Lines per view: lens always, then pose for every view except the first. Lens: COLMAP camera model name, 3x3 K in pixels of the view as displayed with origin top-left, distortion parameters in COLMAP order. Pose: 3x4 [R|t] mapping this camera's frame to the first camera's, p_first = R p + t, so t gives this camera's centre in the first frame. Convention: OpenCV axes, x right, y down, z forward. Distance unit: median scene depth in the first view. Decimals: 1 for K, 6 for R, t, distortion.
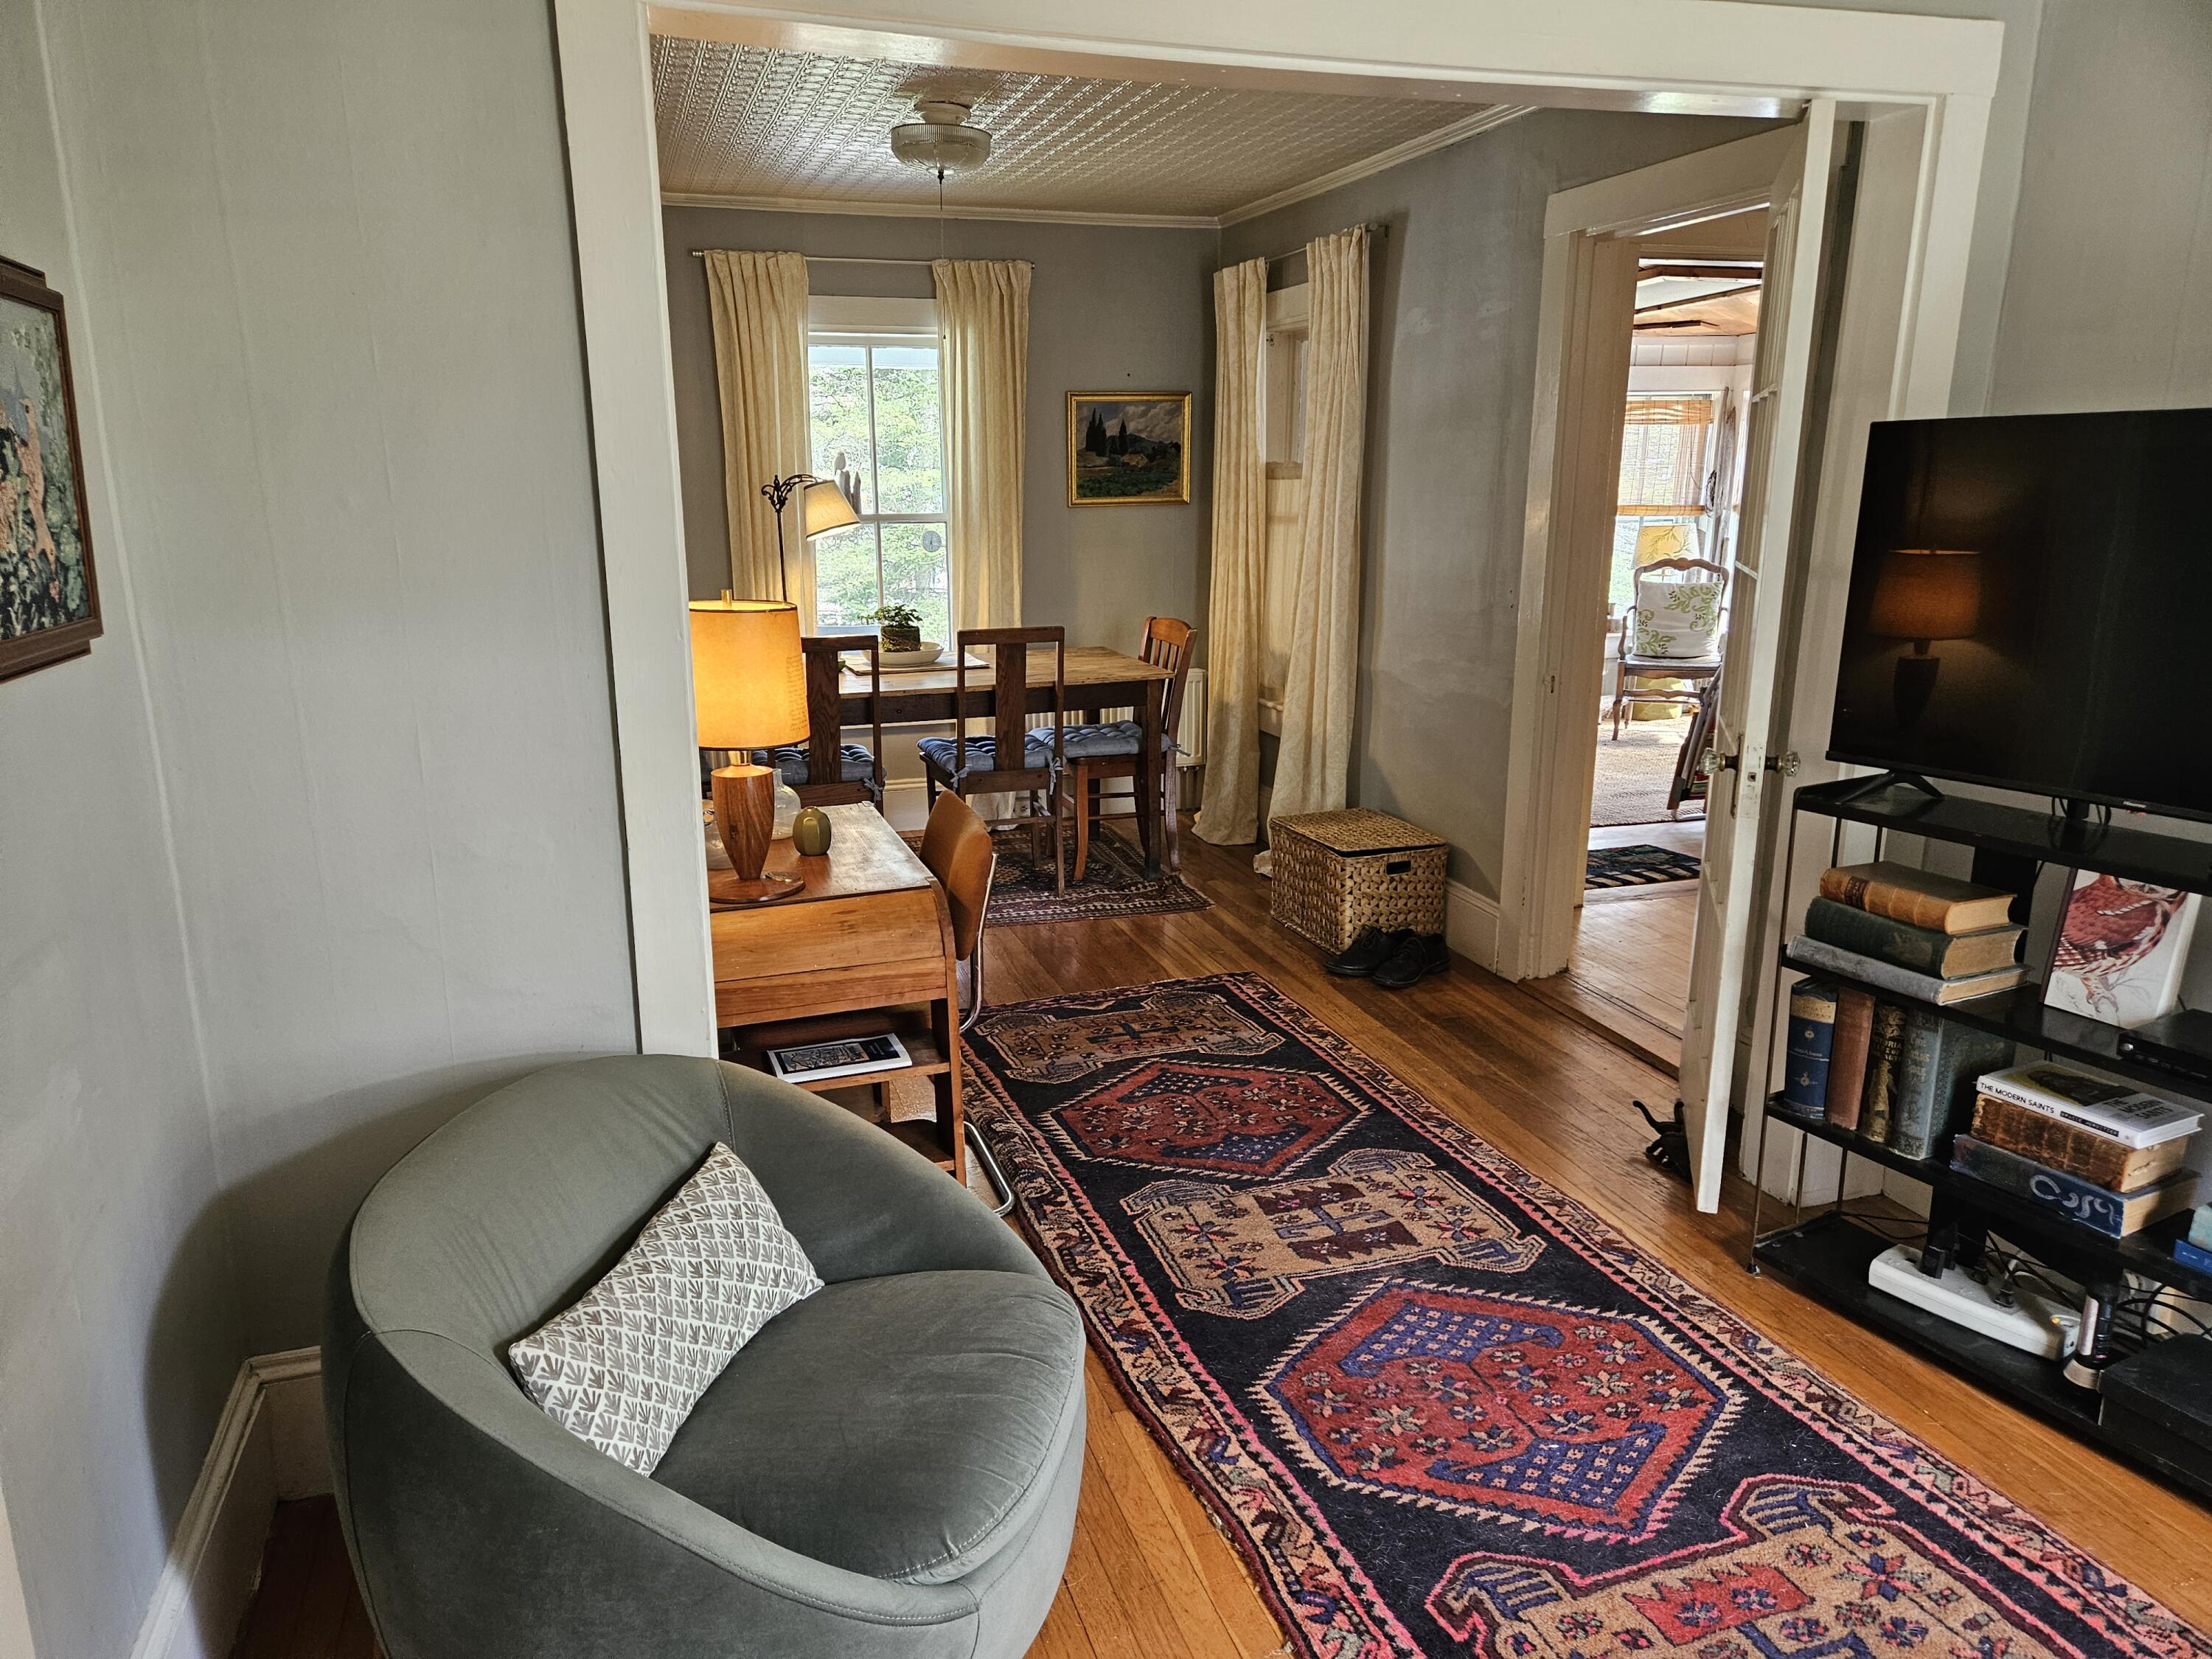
lens RADIAL K [[1501.5, 0, 1097.7], [0, 1501.5, 829.8], [0, 0, 1]] dist [0.072610, -0.062195]
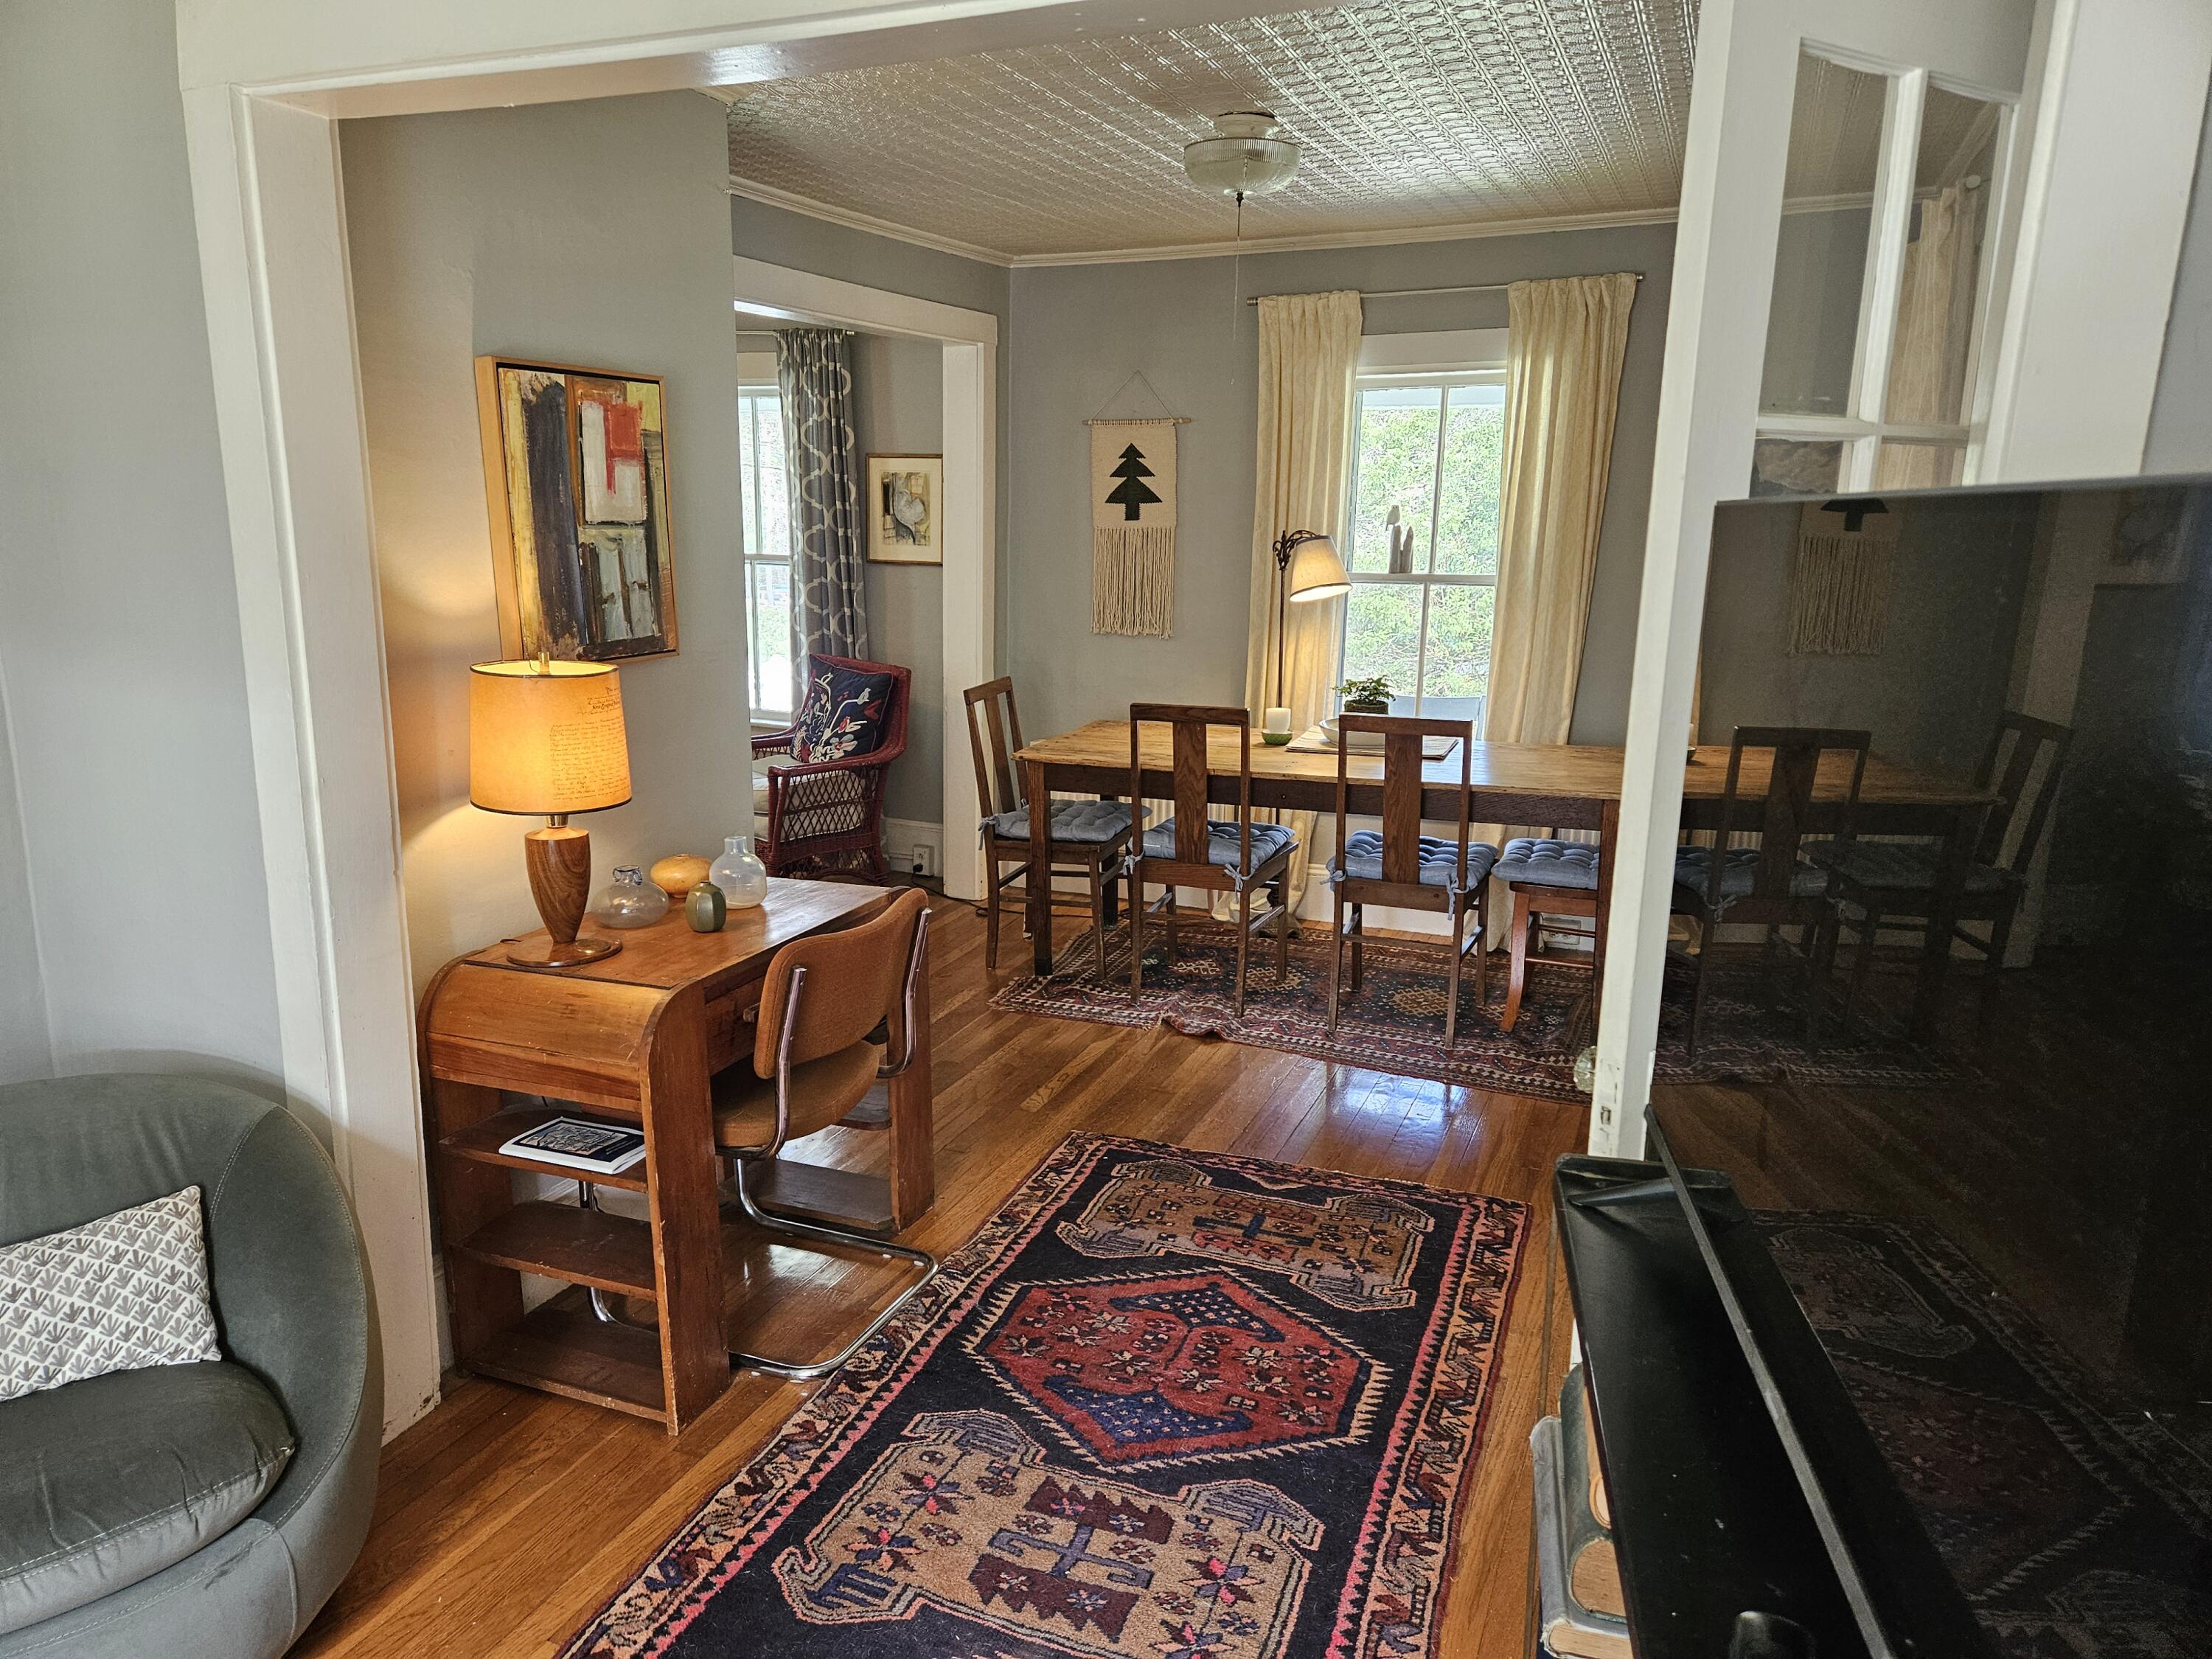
lens RADIAL K [[1501.5, 0, 1091.0], [0, 1501.5, 828.7], [0, 0, 1]] dist [0.072610, -0.062195]
pose [[0.744600, 0.146412, -0.651256, 0.491138], [-0.162655, 0.986037, 0.035708, -0.098379], [0.647390, 0.079342, 0.758018, 0.340825]]
